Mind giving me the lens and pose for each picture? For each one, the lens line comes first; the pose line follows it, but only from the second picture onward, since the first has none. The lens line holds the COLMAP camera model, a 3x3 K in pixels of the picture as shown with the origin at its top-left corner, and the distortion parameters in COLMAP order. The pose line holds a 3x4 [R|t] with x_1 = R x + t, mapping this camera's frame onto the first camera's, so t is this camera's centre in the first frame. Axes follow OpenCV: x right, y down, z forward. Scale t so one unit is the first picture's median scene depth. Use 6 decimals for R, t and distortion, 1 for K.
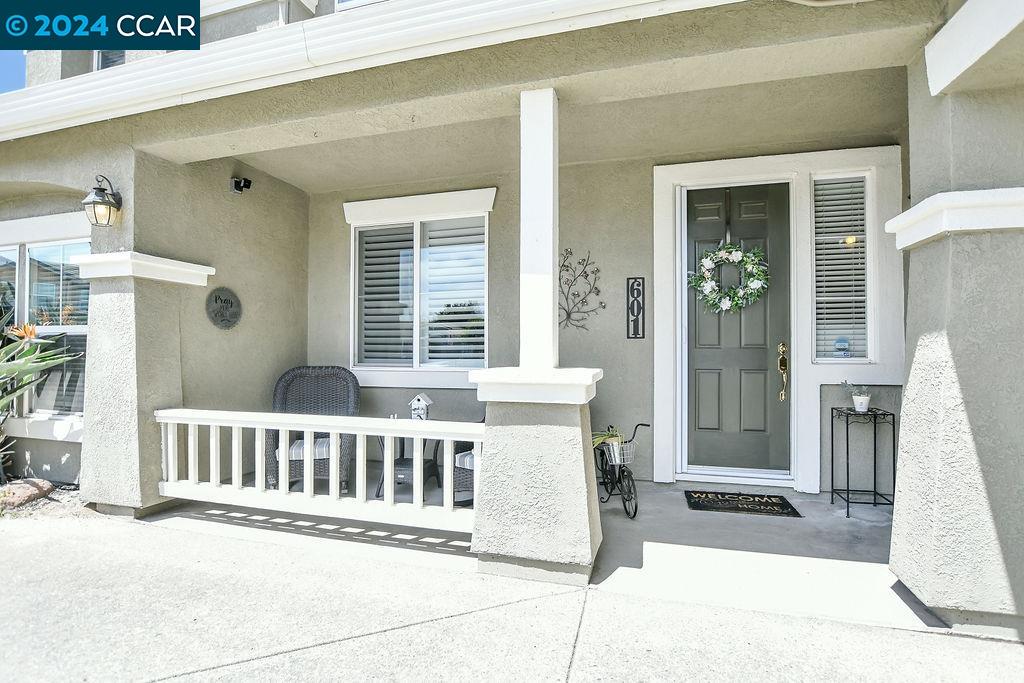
lens RADIAL K [[484.4, 0, 511.3], [0, 484.4, 346.1], [0, 0, 1]] dist [-0.024083, 0.001696]
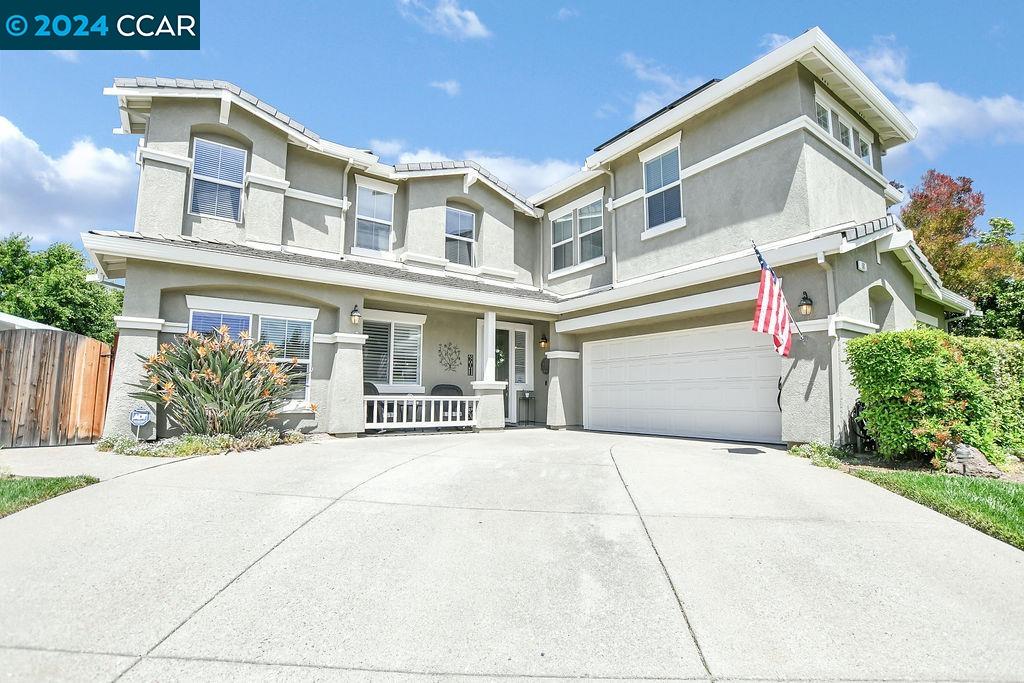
lens RADIAL K [[484.4, 0, 511.3], [0, 484.4, 346.1], [0, 0, 1]] dist [-0.024083, 0.001696]
pose [[0.631659, 0.086969, 0.770352, -2.100937], [-0.012301, 0.994687, -0.102209, 0.116900], [-0.775148, 0.055085, 0.629373, -1.180800]]
